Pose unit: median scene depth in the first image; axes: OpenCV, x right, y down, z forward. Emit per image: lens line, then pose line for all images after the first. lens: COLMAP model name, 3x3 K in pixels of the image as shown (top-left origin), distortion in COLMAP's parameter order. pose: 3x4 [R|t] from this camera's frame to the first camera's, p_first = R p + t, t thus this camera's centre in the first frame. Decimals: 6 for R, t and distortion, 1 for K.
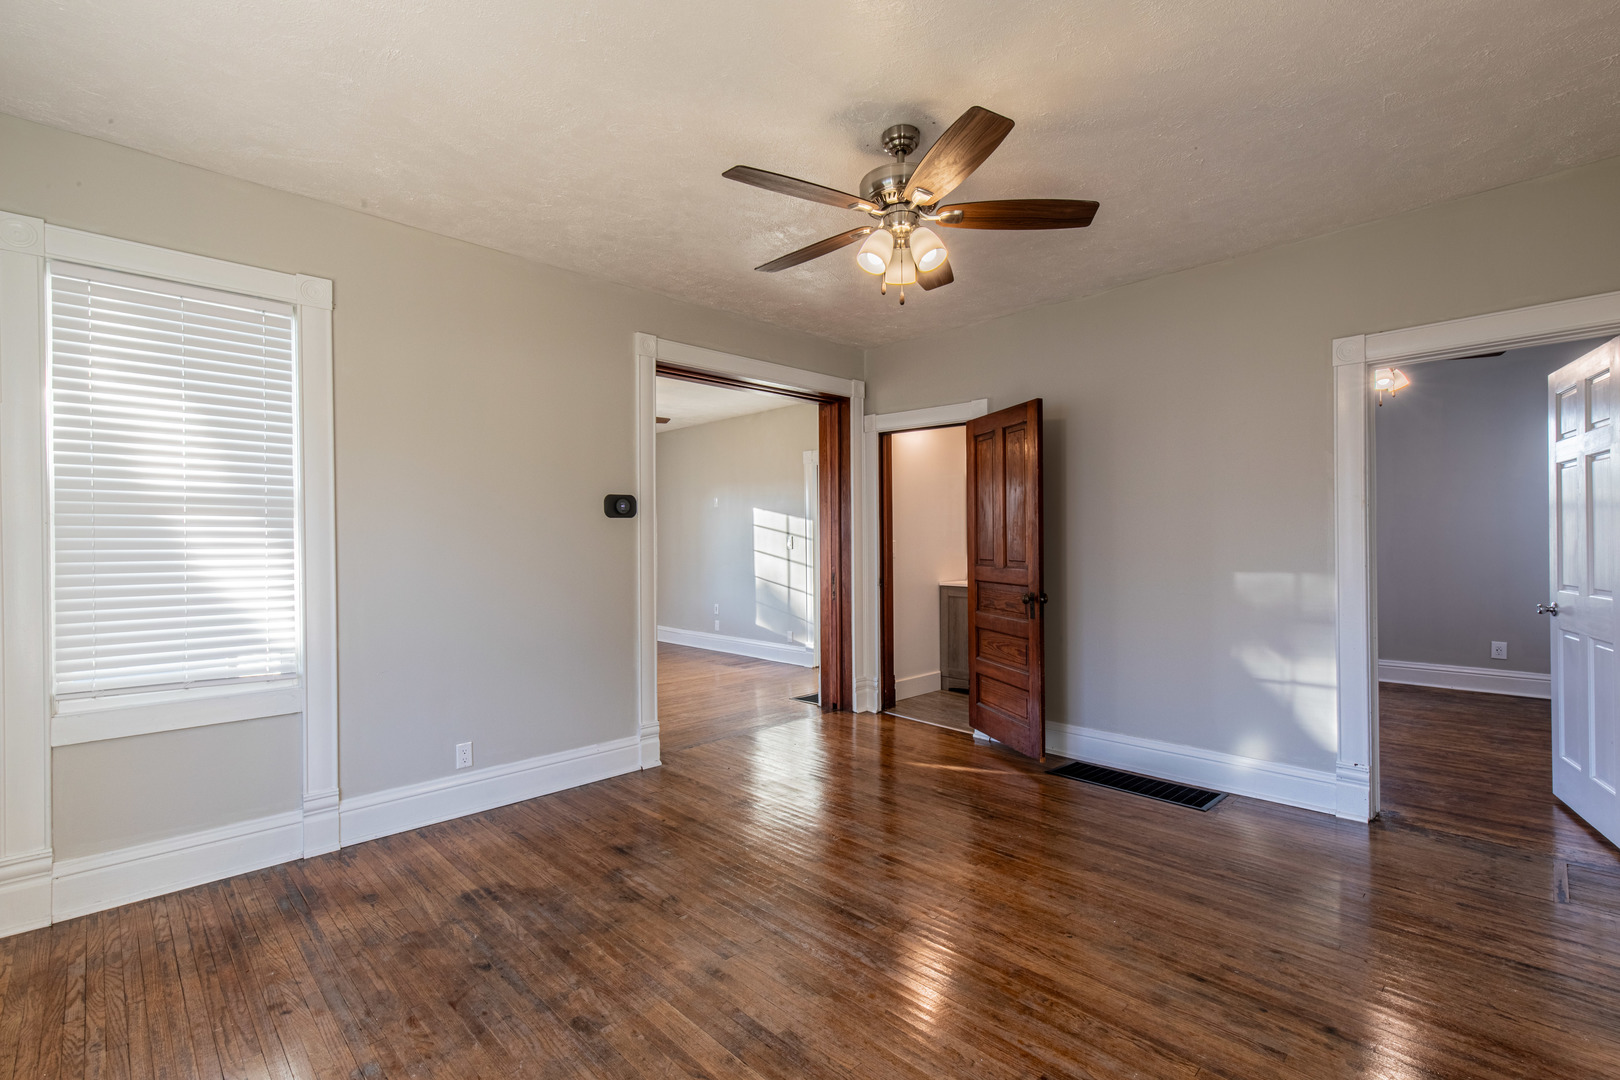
lens RADIAL K [[719.1, 0, 810.0], [0, 719.1, 544.0], [0, 0, 1]] dist [0.002749, 0.000364]
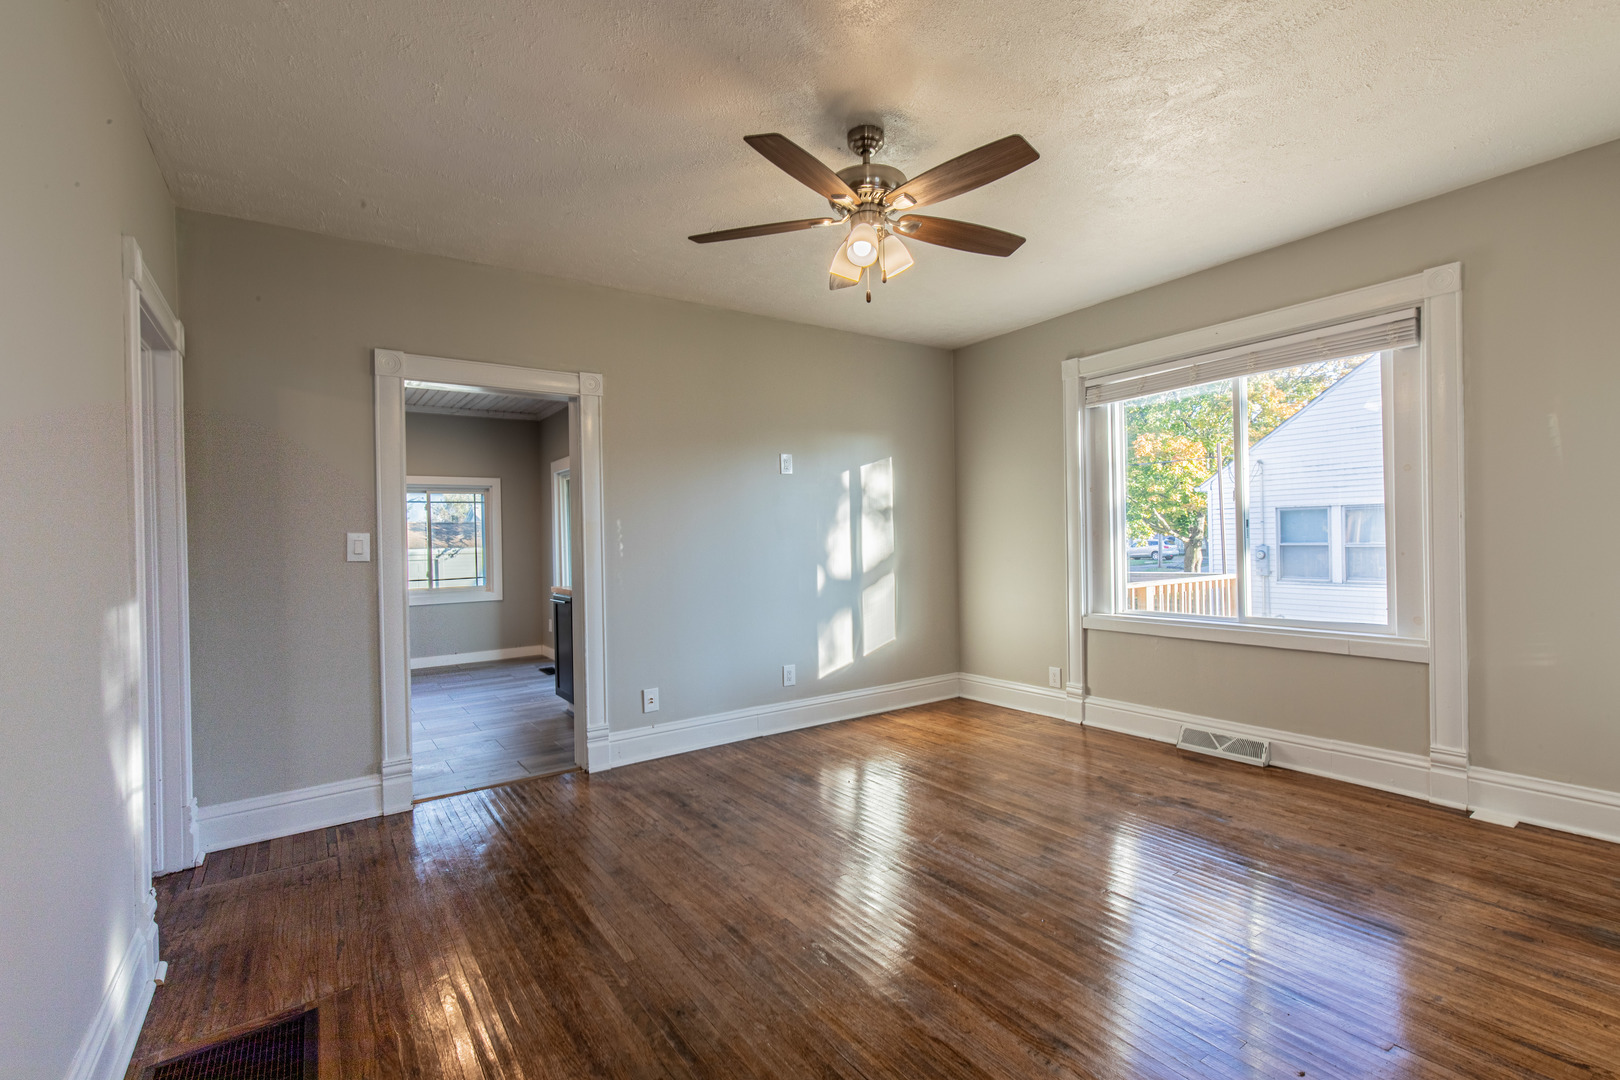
lens RADIAL K [[719.1, 0, 815.7], [0, 719.1, 543.3], [0, 0, 1]] dist [0.002749, 0.000364]
pose [[-0.986563, 0.033669, 0.159874, 0.053415], [0.033716, 0.999429, -0.002417, 0.010889], [-0.159864, 0.003006, -0.987135, 2.191257]]
